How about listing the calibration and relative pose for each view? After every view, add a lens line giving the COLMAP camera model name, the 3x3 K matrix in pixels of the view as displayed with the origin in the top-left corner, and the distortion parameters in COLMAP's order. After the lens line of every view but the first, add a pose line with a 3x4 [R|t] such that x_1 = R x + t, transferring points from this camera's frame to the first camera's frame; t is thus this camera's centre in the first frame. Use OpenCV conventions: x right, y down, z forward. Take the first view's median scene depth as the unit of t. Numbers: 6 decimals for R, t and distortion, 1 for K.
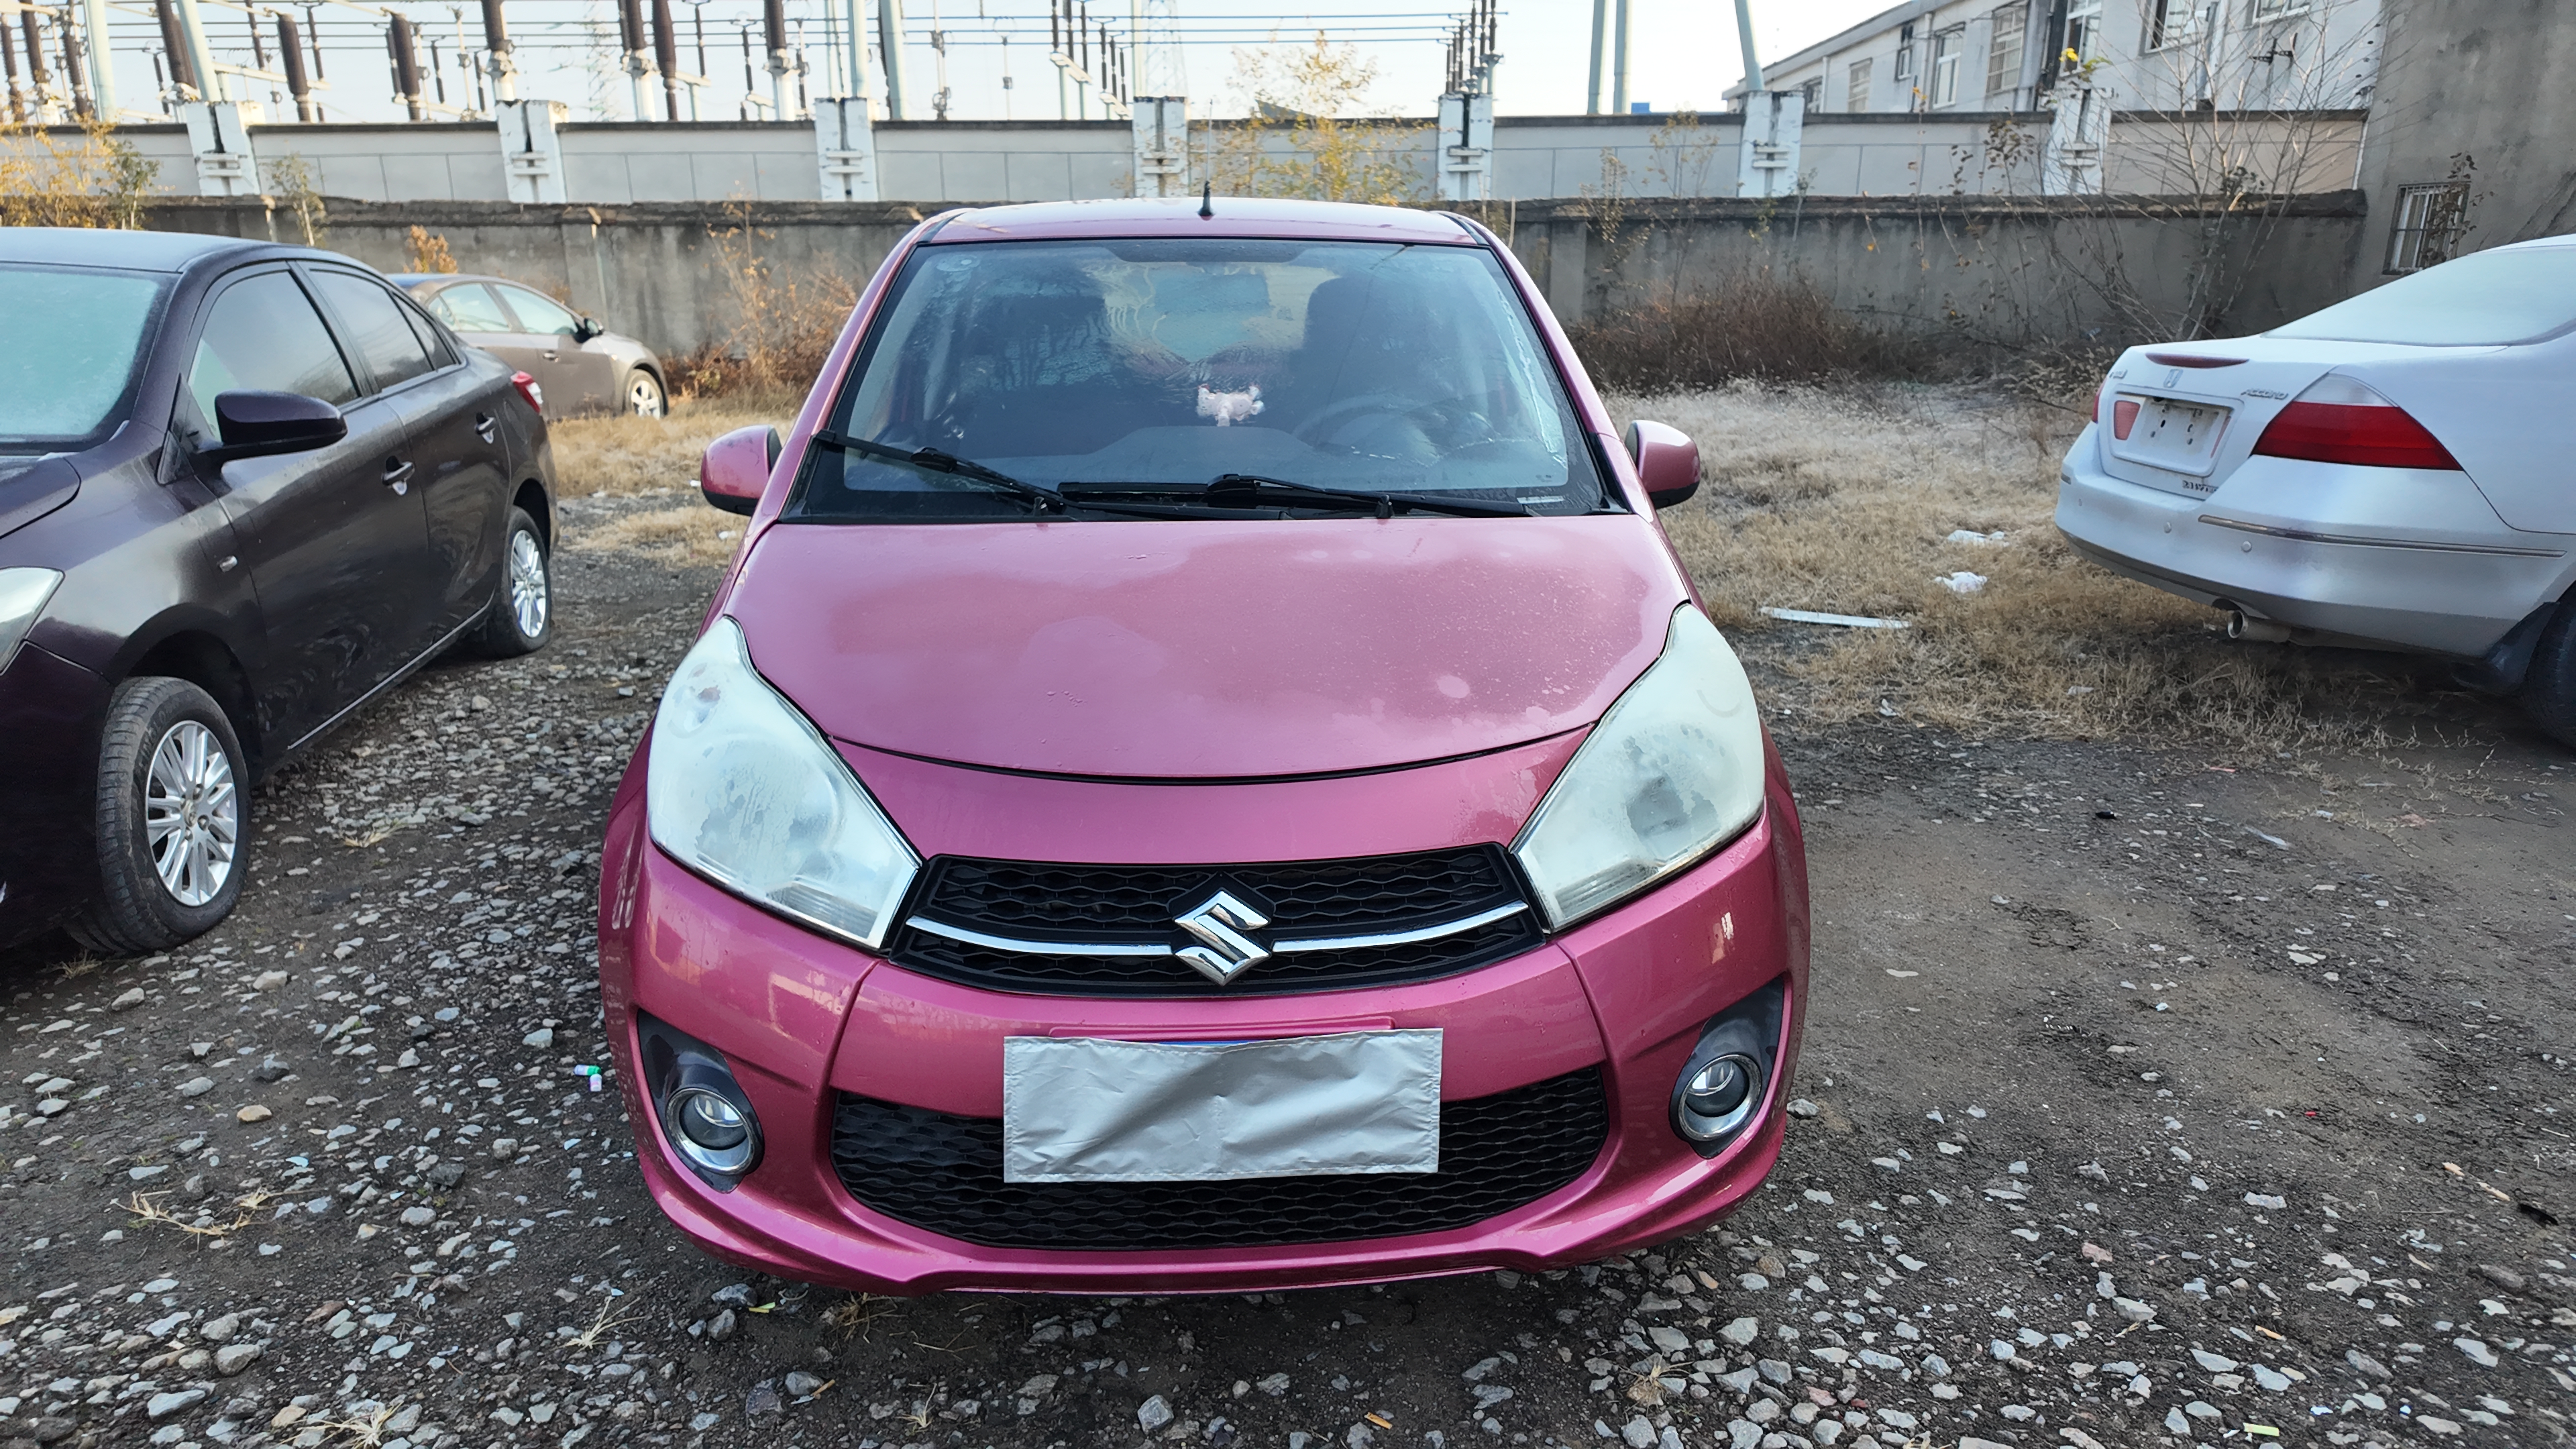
lens RADIAL K [[1523.0, 0, 1295.6], [0, 1523.0, 718.9], [0, 0, 1]] dist [0.019437, -0.016189]
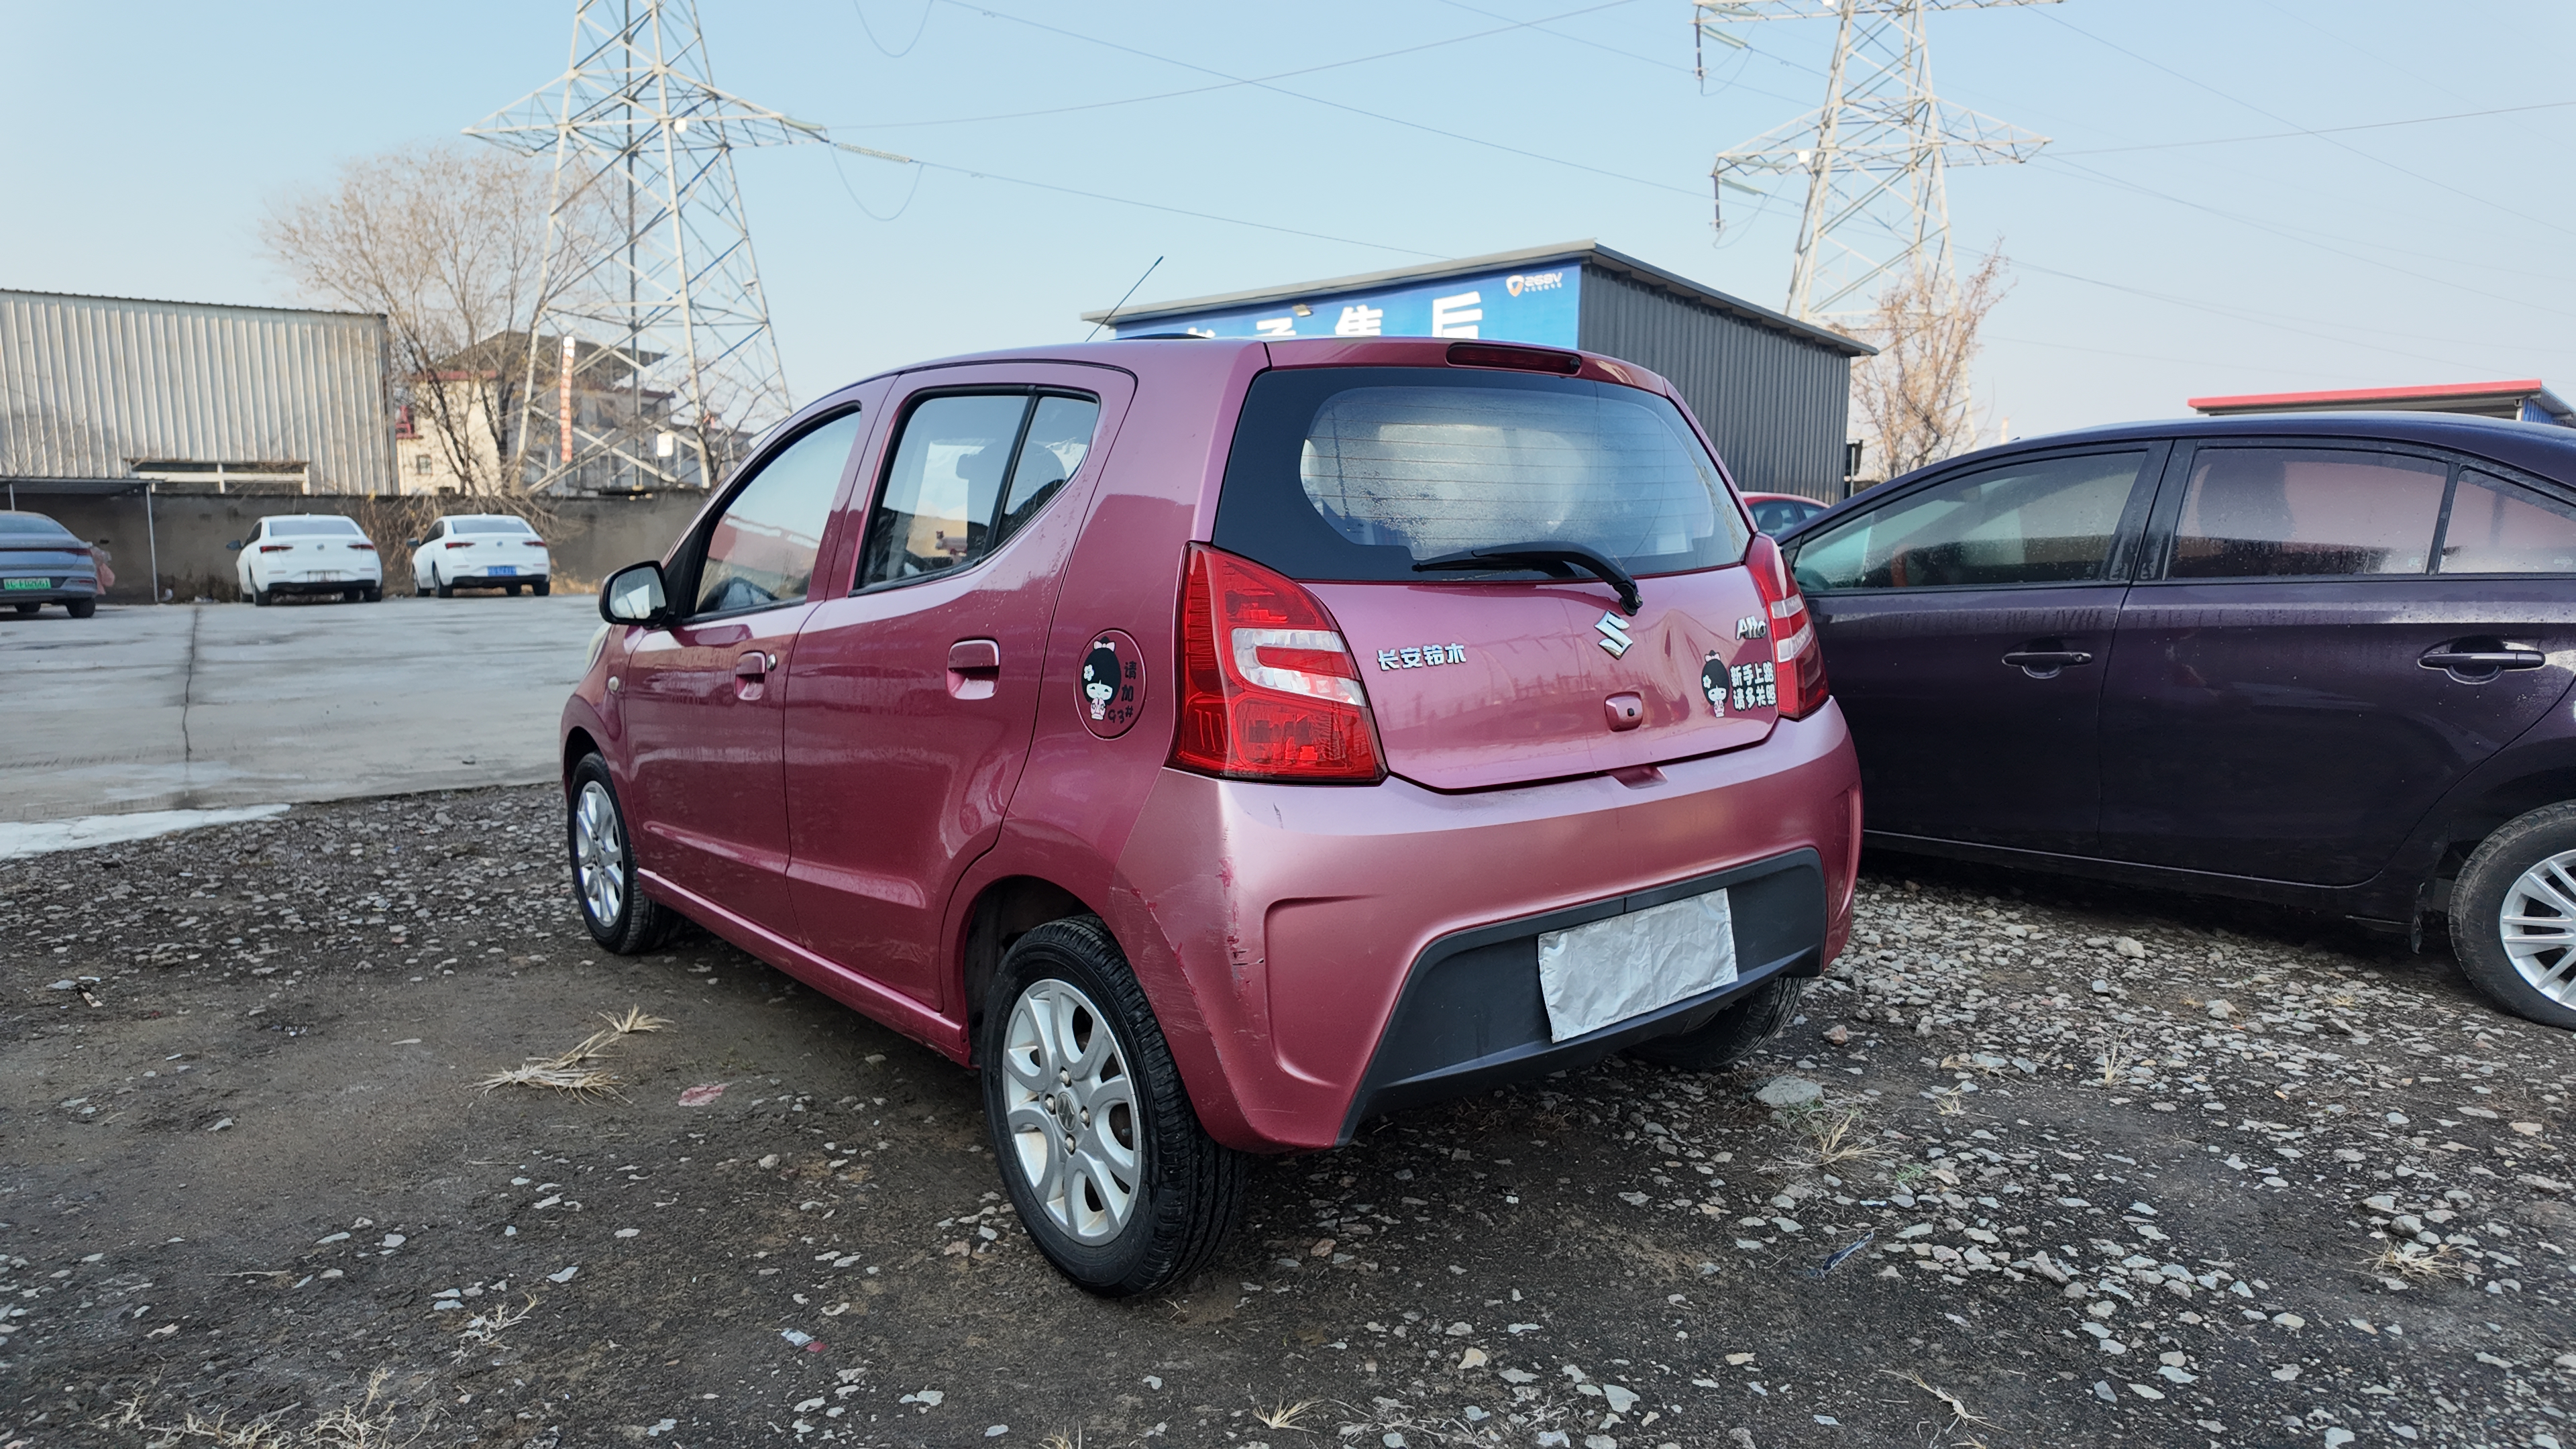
lens RADIAL K [[1524.6, 0, 1288.0], [0, 1524.6, 724.5], [0, 0, 1]] dist [0.003810, -0.004231]
pose [[-0.804184, 0.083093, -0.588544, 0.335847], [-0.161428, 0.922429, 0.350808, -0.357469], [0.572039, 0.377121, -0.728389, 1.360554]]
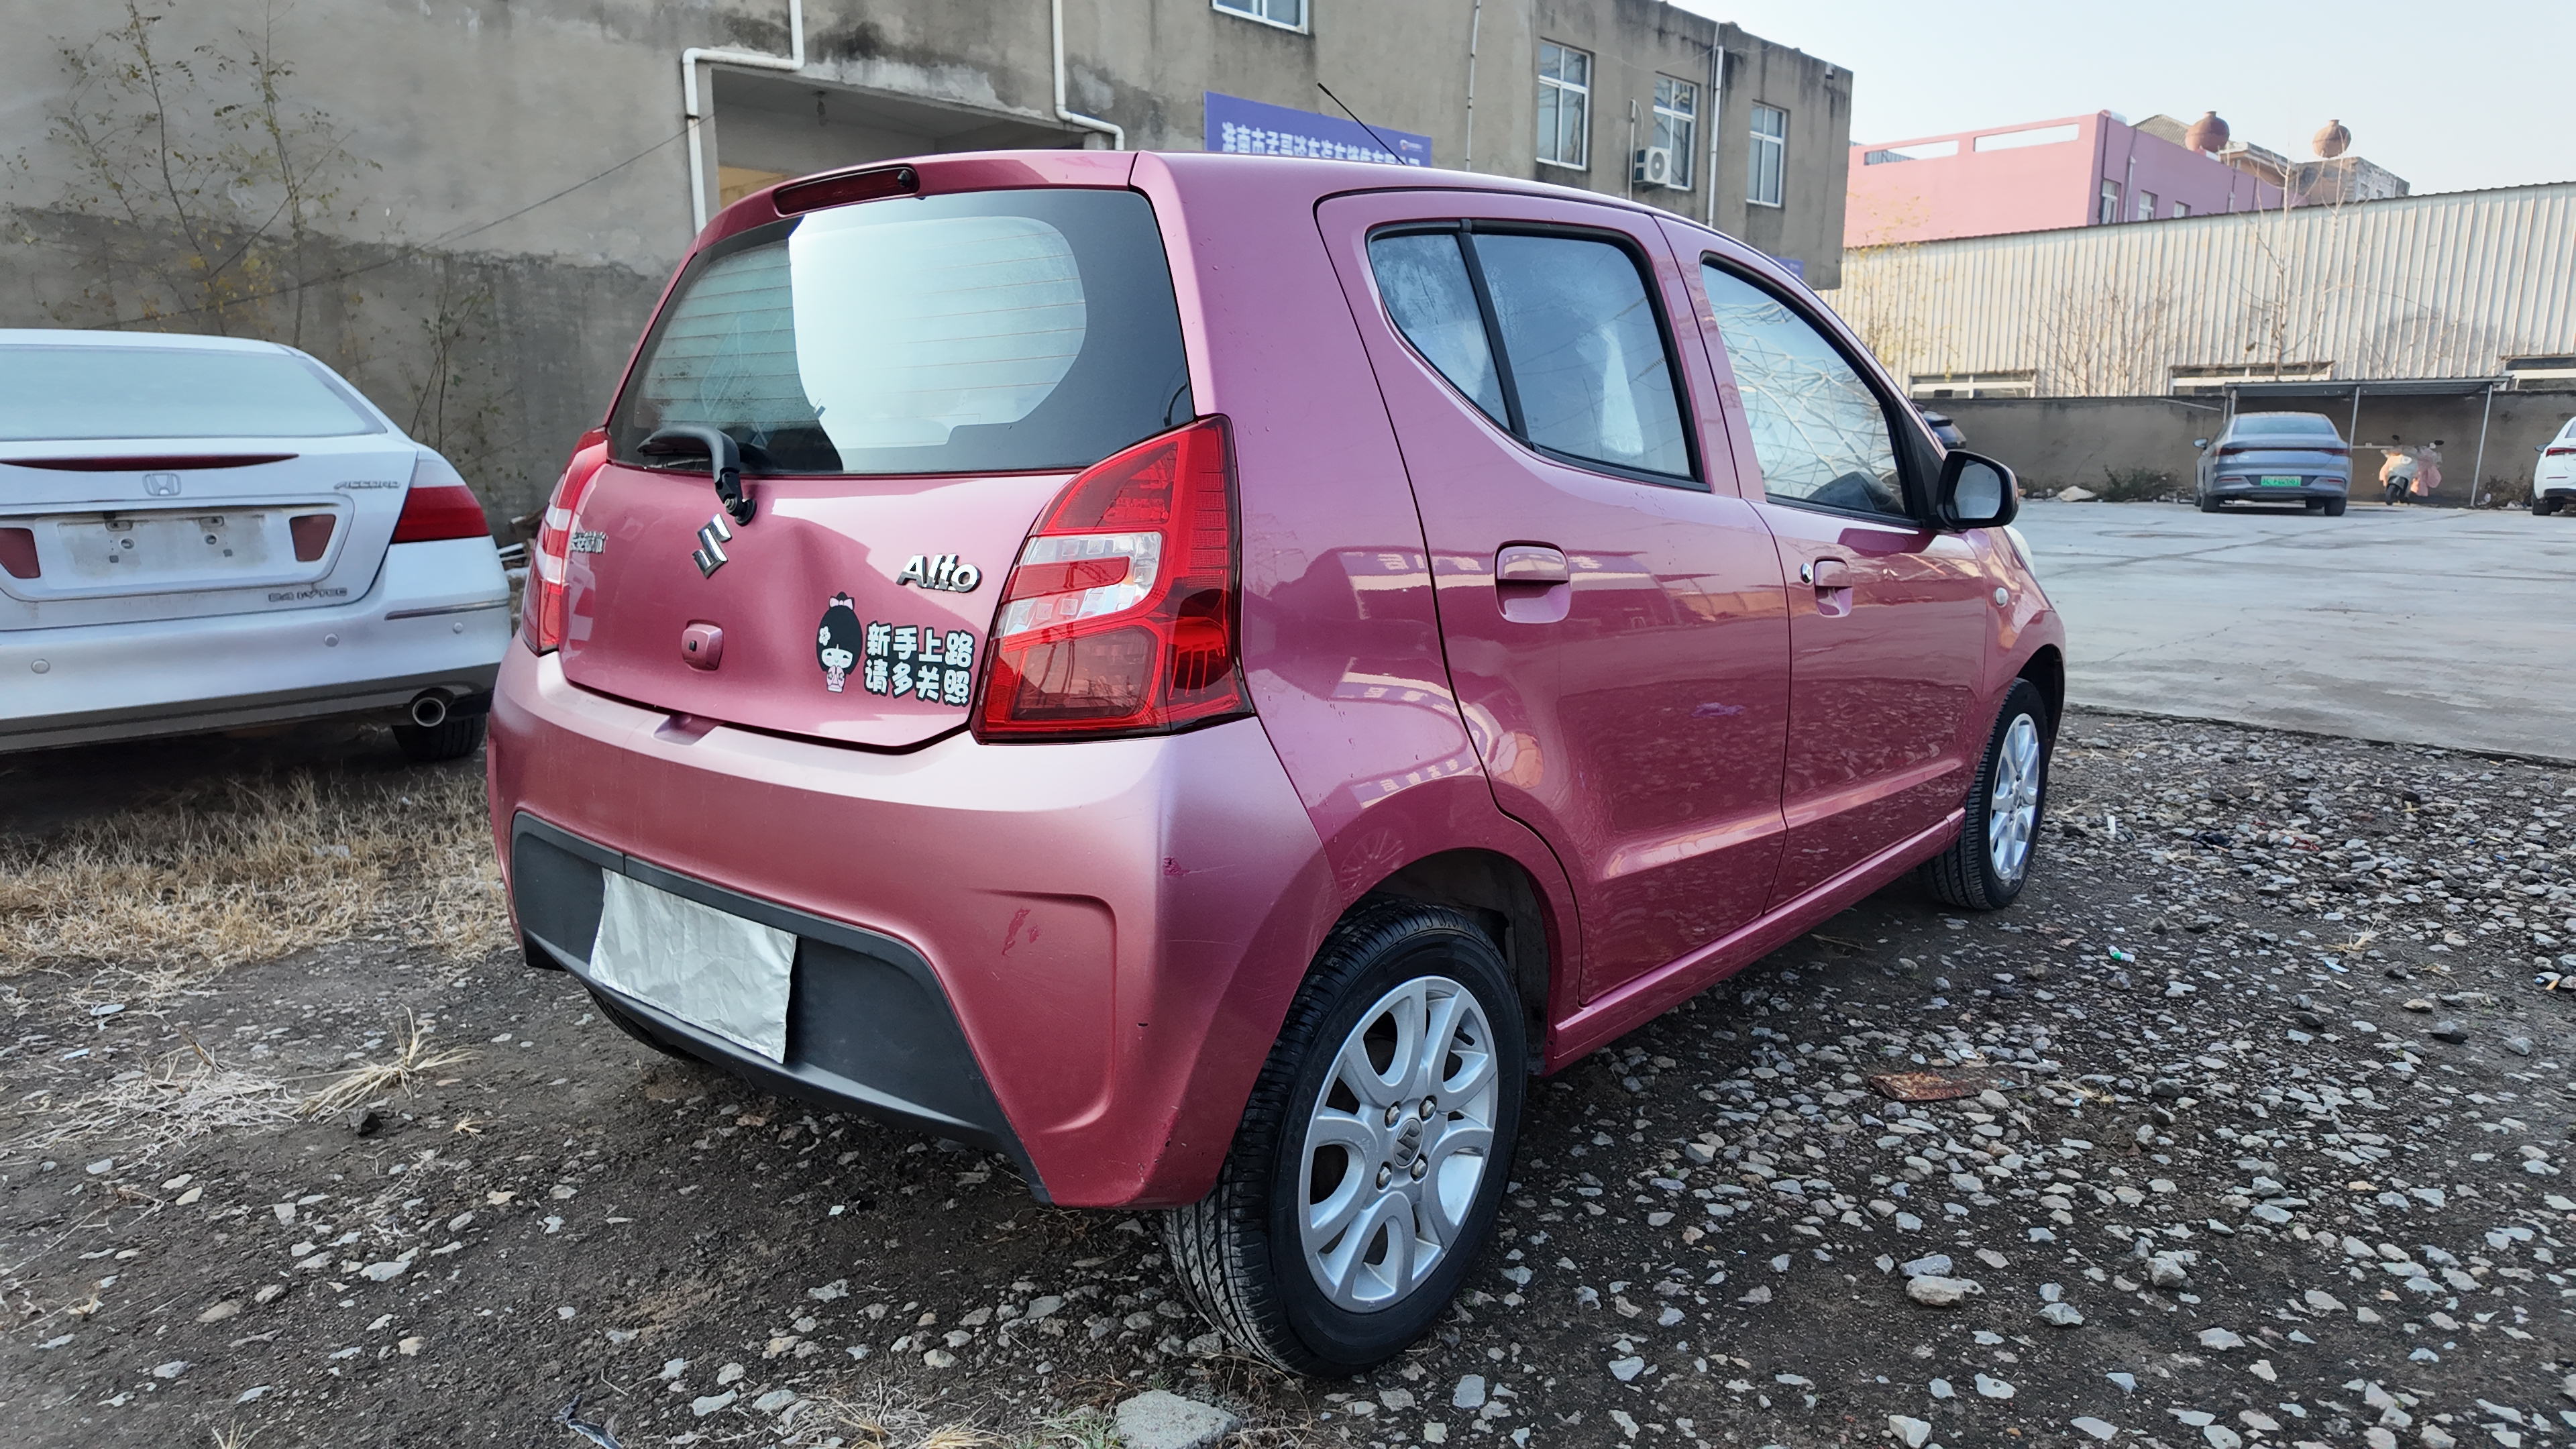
lens RADIAL K [[1524.6, 0, 1288.0], [0, 1524.6, 724.5], [0, 0, 1]] dist [0.003810, -0.004231]
pose [[-0.721938, -0.121538, 0.681200, -0.448870], [0.201281, 0.904998, 0.374786, -0.302073], [-0.662035, 0.407685, -0.628890, 1.211900]]
